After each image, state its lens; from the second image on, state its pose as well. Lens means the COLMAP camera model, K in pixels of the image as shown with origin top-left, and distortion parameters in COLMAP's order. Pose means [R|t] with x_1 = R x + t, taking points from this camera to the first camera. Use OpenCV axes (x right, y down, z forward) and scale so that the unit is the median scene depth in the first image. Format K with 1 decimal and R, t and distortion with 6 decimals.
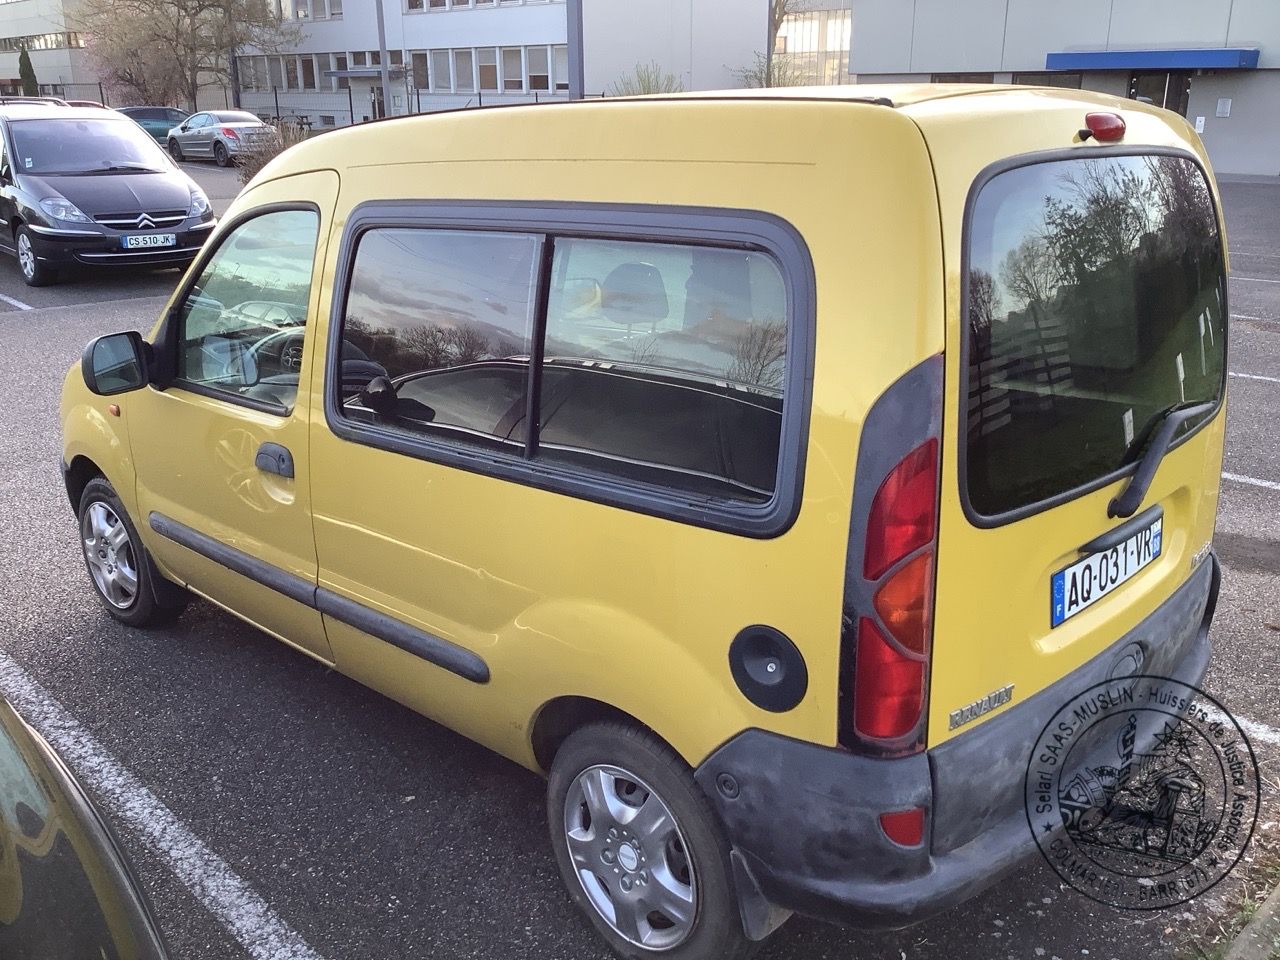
lens RADIAL K [[1146.8, 0, 640.0], [0, 1146.8, 480.0], [0, 0, 1]] dist [0.019462, -0.015538]
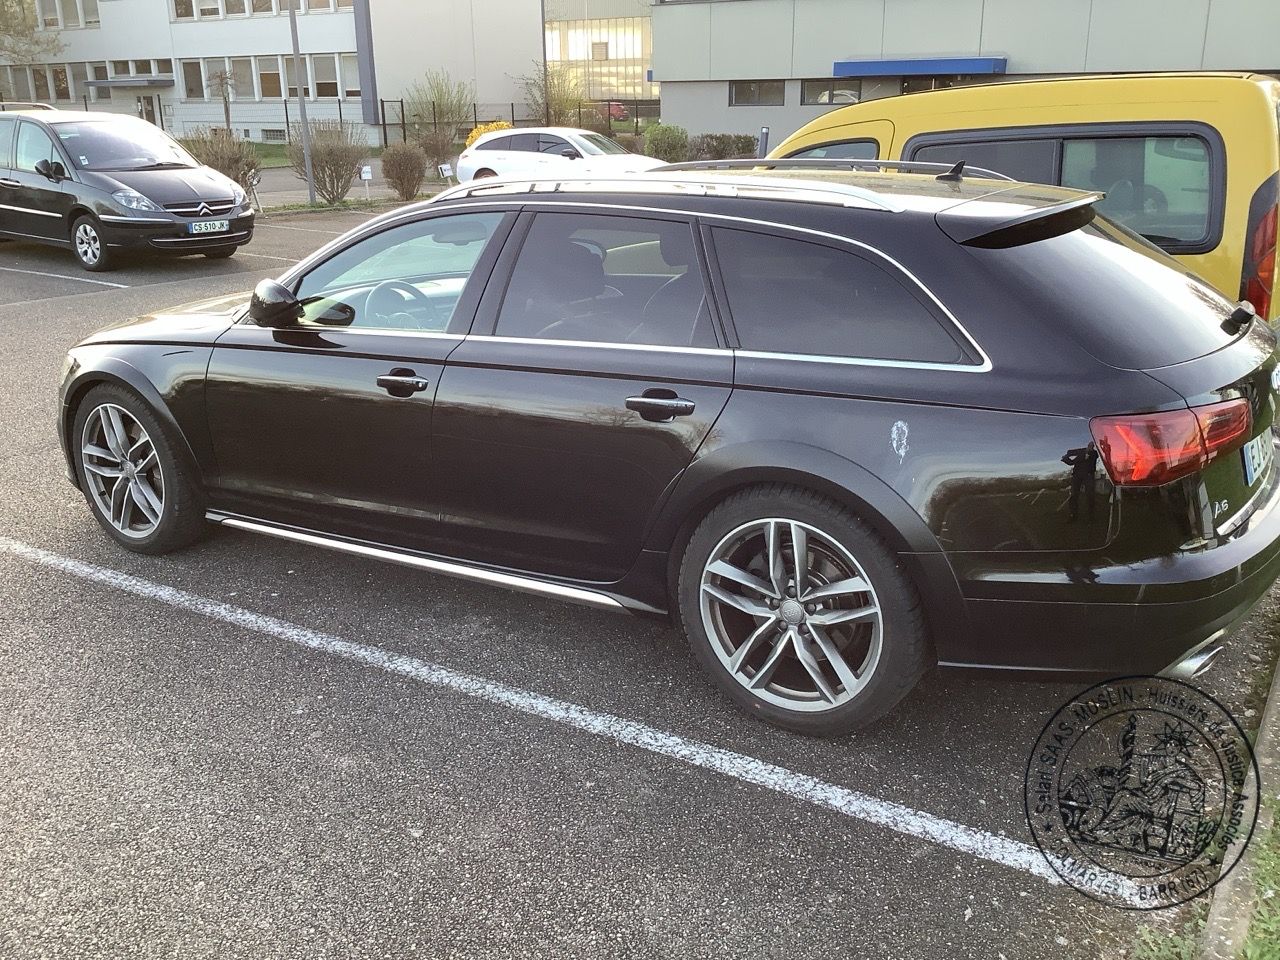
lens RADIAL K [[1172.9, 0, 640.0], [0, 1172.9, 480.0], [0, 0, 1]] dist [0.000965, -0.015596]
pose [[0.968370, -0.084499, 0.234774, -0.152002], [0.087473, 0.996164, -0.002262, 0.038994], [-0.233682, 0.022727, 0.972047, -0.103330]]
